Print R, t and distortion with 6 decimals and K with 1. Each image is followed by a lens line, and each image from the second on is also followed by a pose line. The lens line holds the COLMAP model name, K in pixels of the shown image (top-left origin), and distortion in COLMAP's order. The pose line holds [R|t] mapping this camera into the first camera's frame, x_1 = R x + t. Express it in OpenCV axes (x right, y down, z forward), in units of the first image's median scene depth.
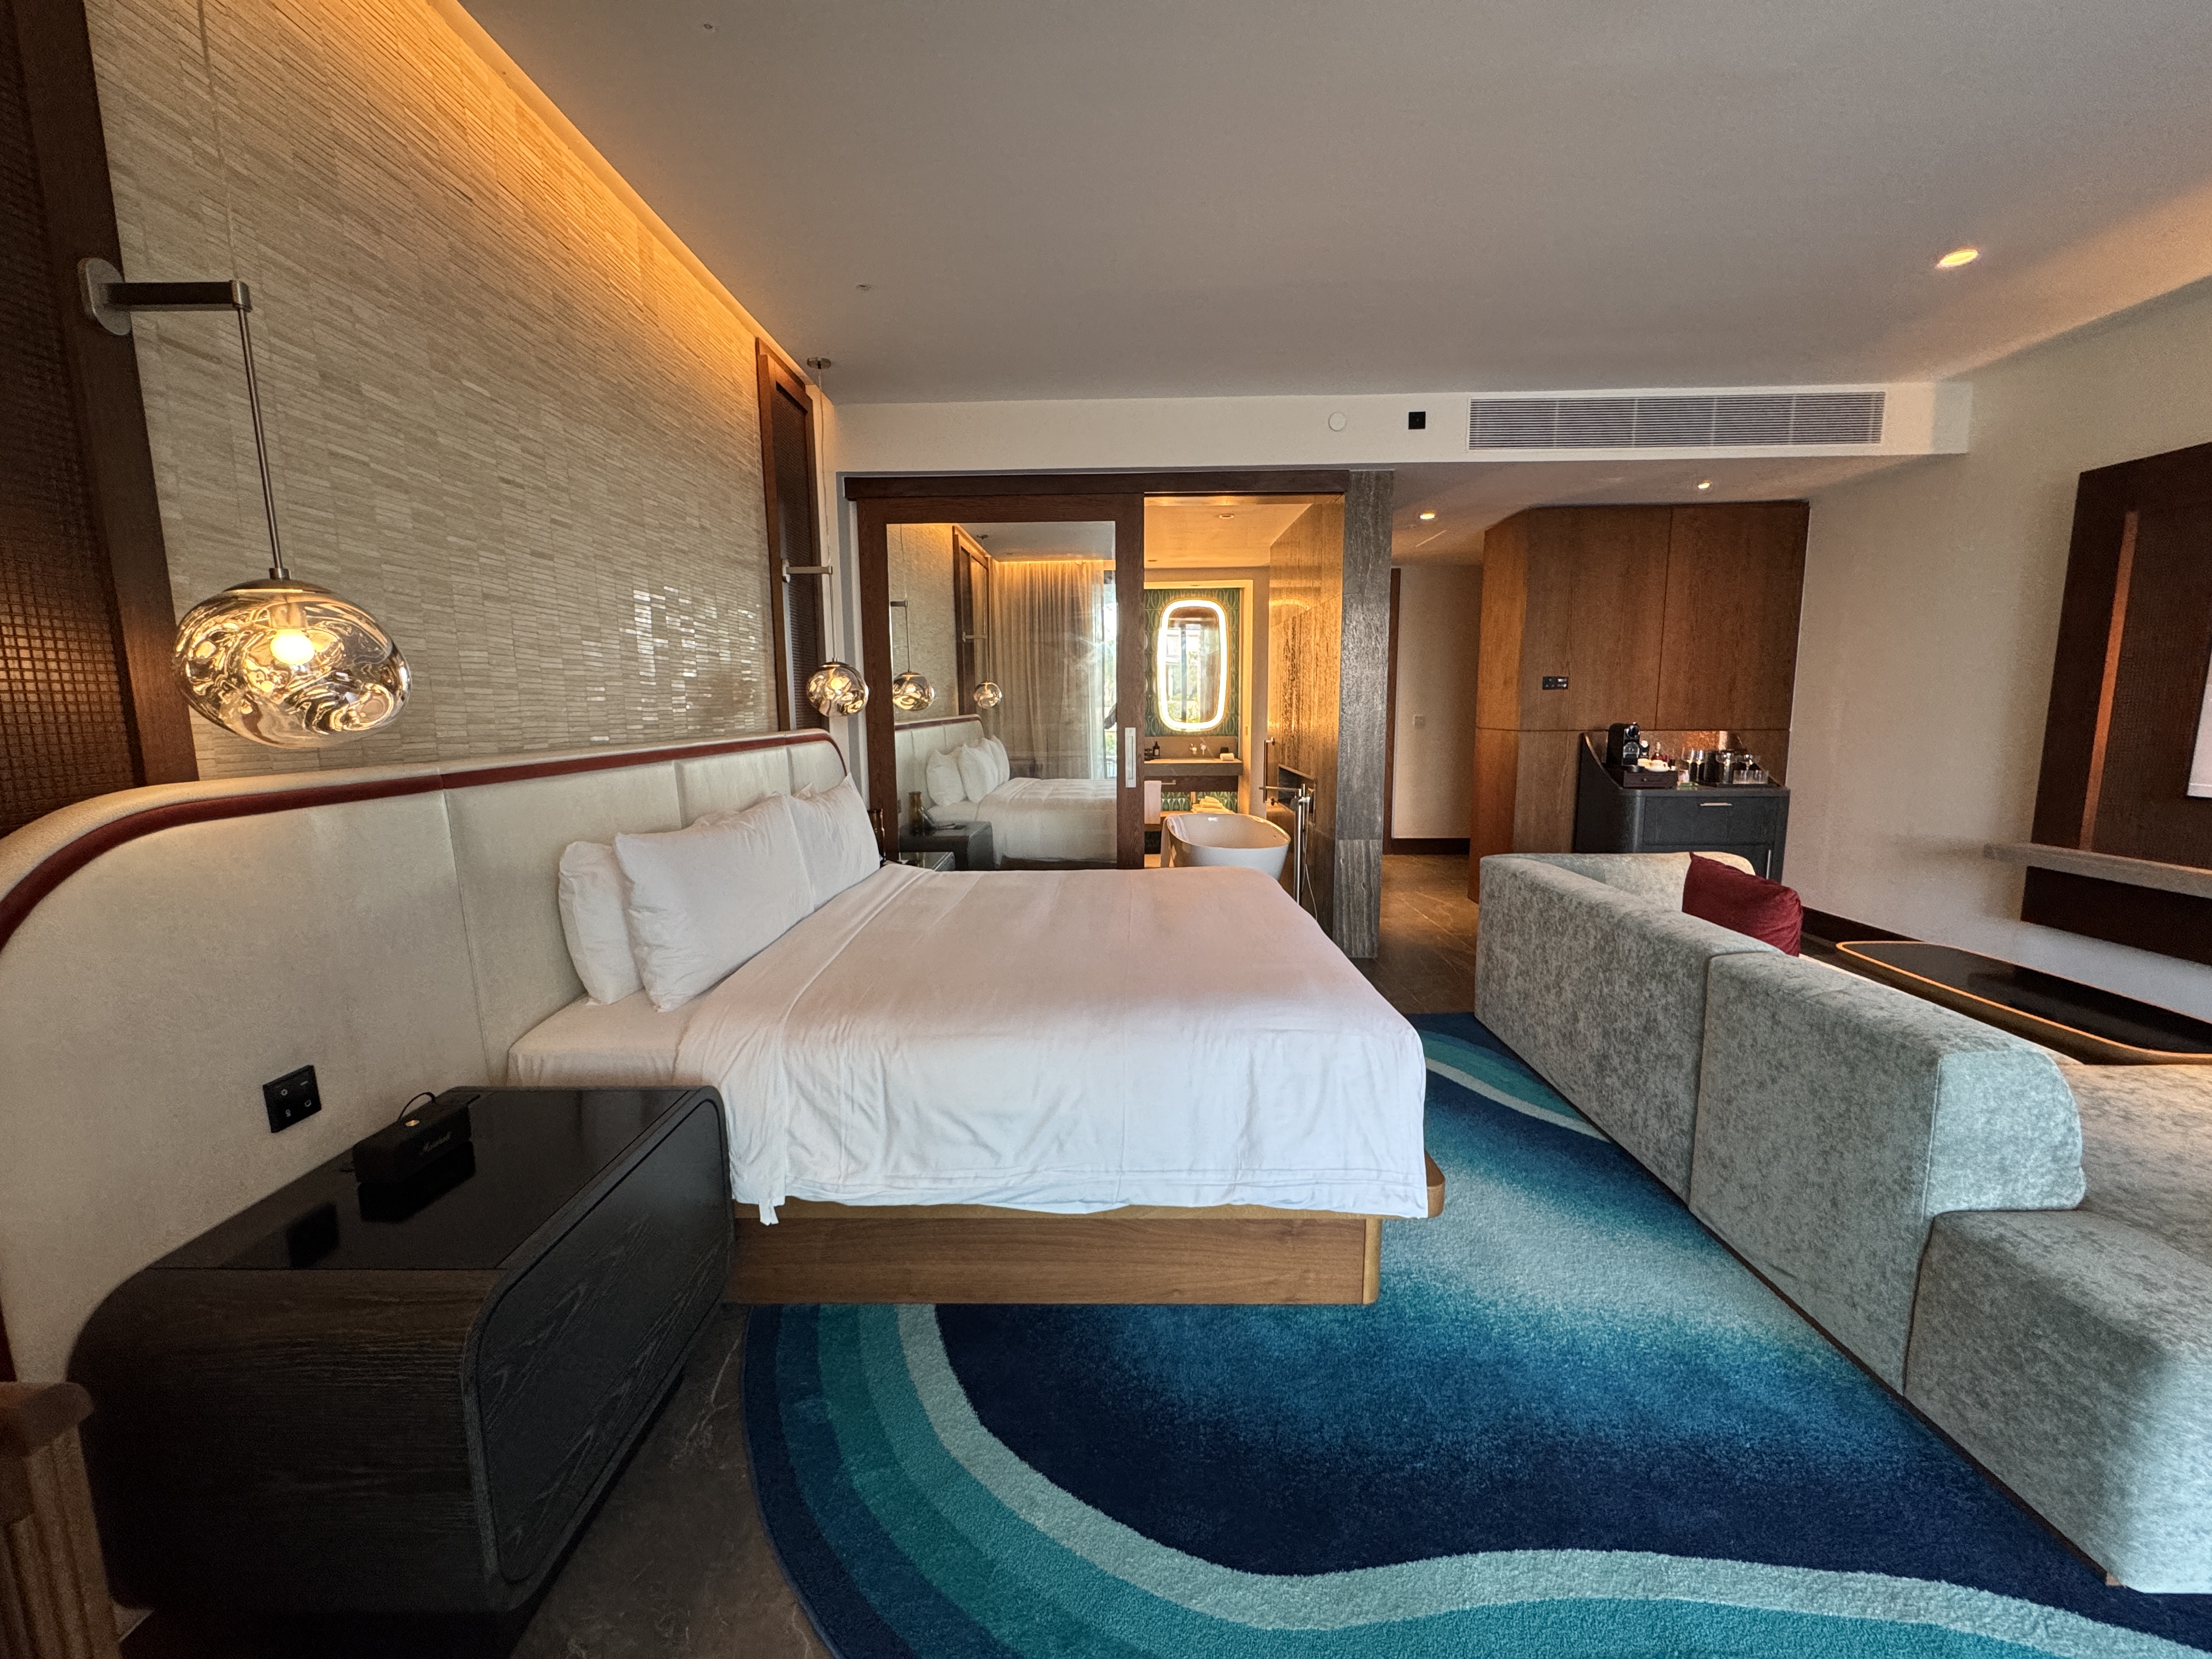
lens RADIAL K [[885.1, 0, 1106.0], [0, 885.1, 829.5], [0, 0, 1]] dist [-0.004262, -0.000488]
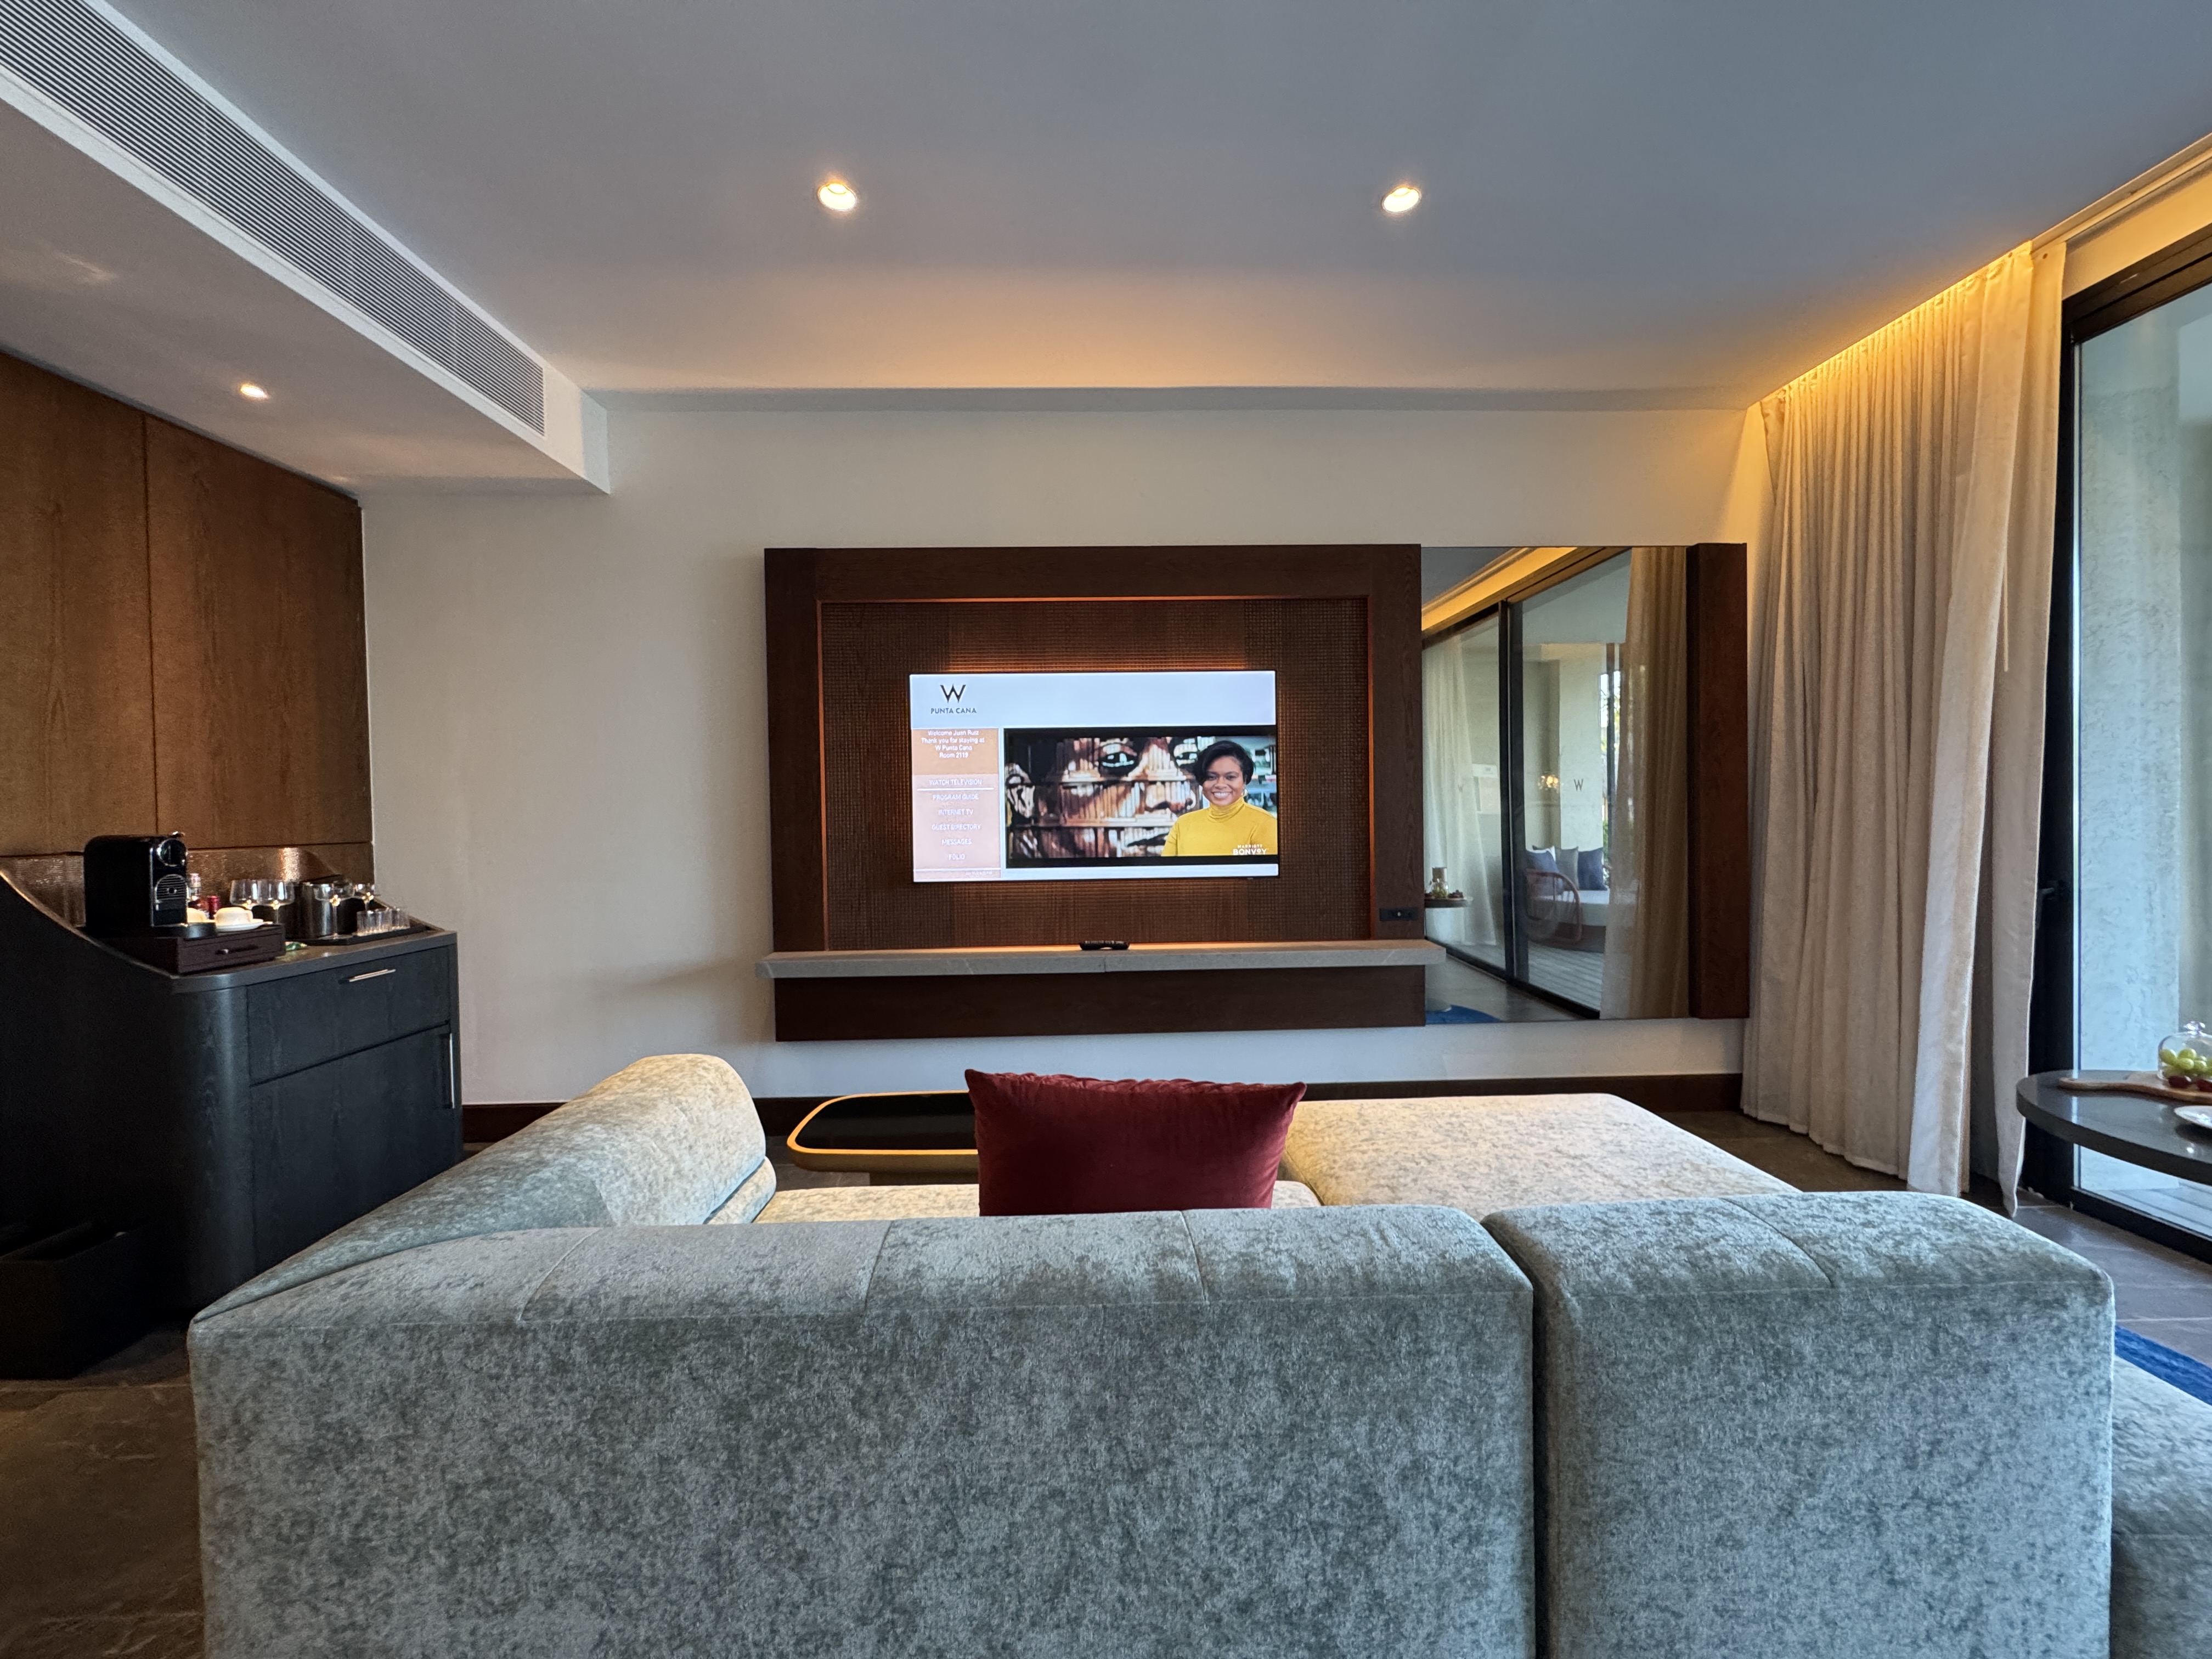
lens RADIAL K [[885.1, 0, 1106.0], [0, 885.1, 829.5], [0, 0, 1]] dist [-0.004262, -0.000488]
pose [[-0.038290, -0.008970, 0.999226, 0.139938], [0.158267, 0.987284, 0.014927, -0.060727], [-0.986654, 0.158716, -0.036383, 0.622481]]
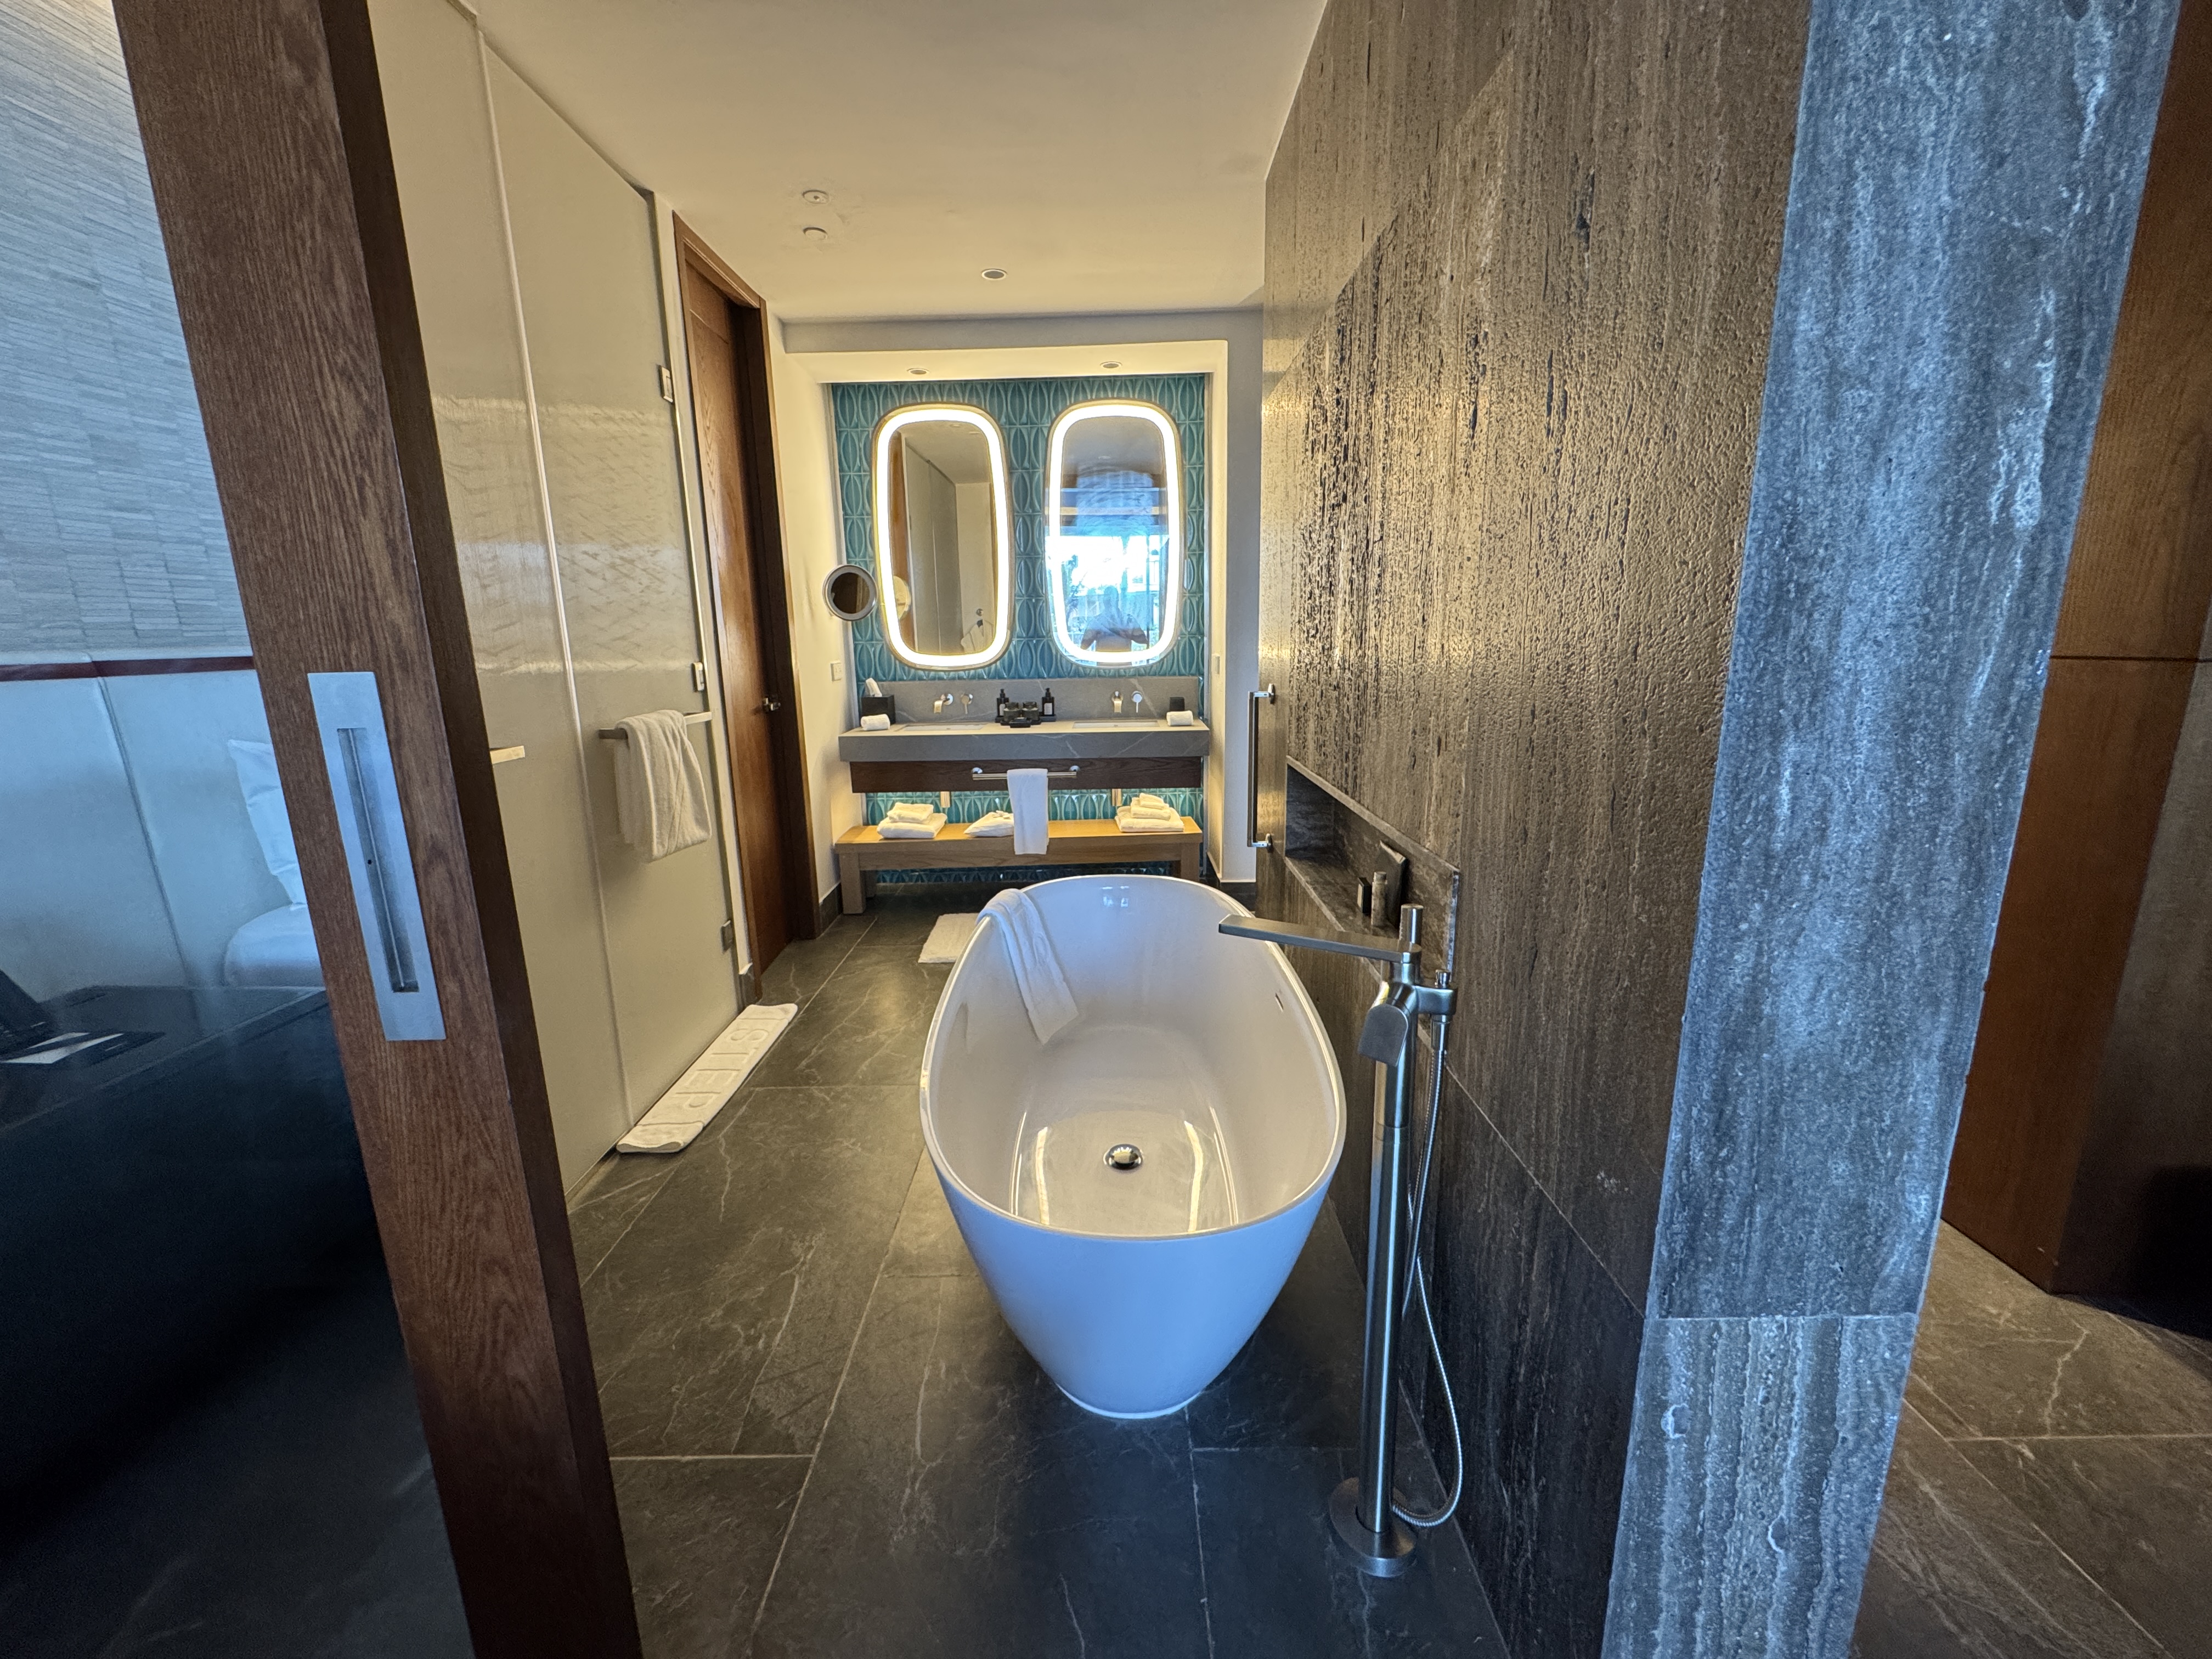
lens RADIAL K [[885.1, 0, 1106.0], [0, 885.1, 829.5], [0, 0, 1]] dist [-0.004262, -0.000488]
pose [[0.999882, -0.013624, 0.007057, 0.169613], [0.013066, 0.997185, 0.073839, -0.106449], [-0.008043, -0.073738, 0.997245, 0.920627]]
